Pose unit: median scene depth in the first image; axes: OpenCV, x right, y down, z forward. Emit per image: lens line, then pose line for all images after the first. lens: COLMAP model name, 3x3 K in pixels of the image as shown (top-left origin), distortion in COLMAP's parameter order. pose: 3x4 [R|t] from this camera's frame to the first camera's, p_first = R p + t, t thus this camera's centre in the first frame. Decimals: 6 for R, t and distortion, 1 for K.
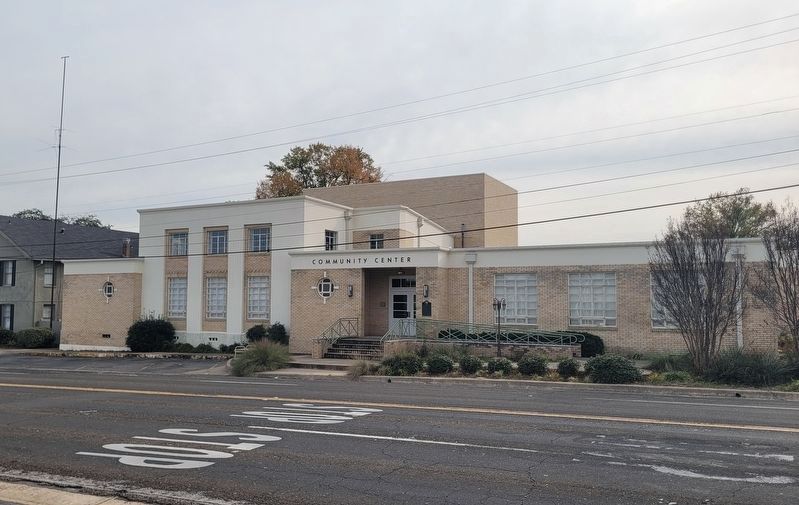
lens RADIAL K [[842.3, 0, 399.5], [0, 842.3, 252.5], [0, 0, 1]] dist [-0.000832, -0.000108]
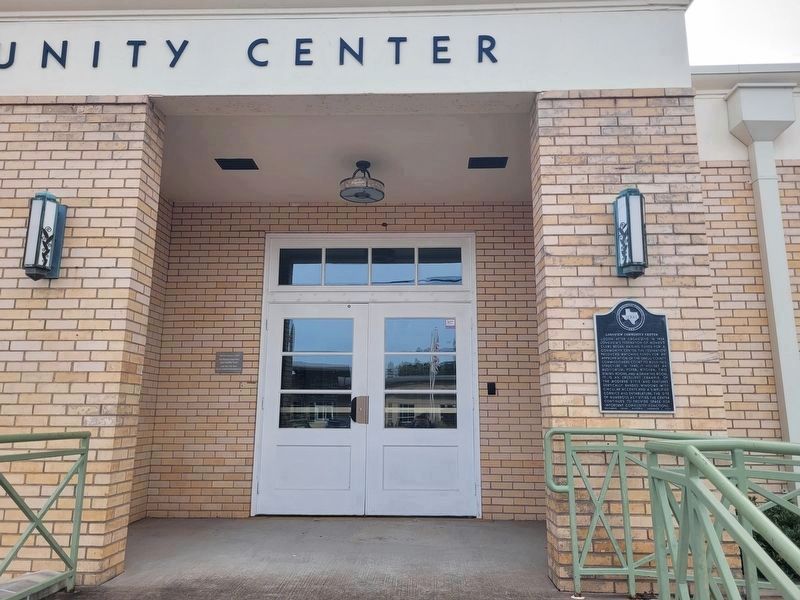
lens RADIAL K [[590.5, 0, 400.0], [0, 590.5, 300.0], [0, 0, 1]] dist [0.006389, 0.003056]
pose [[0.907900, 0.084155, 0.410653, -0.044744], [-0.025391, 0.988882, -0.146515, 0.070564], [-0.418418, 0.122594, 0.899943, 0.899113]]
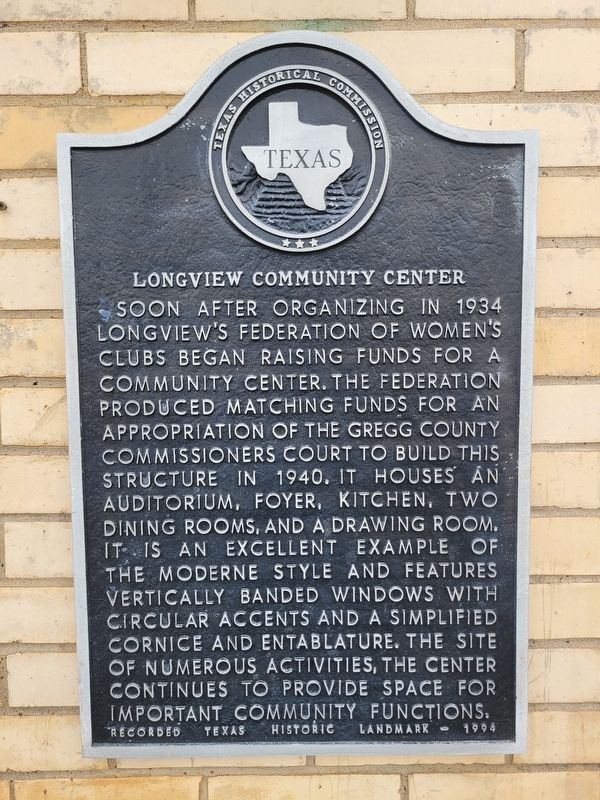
lens RADIAL K [[590.5, 0, 300.0], [0, 590.5, 400.0], [0, 0, 1]] dist [0.006389, 0.003056]
pose [[0.893380, -0.044345, 0.447109, 0.024142], [-0.015447, 0.991498, 0.129205, 0.062060], [-0.449037, -0.122336, 0.885099, 0.958291]]
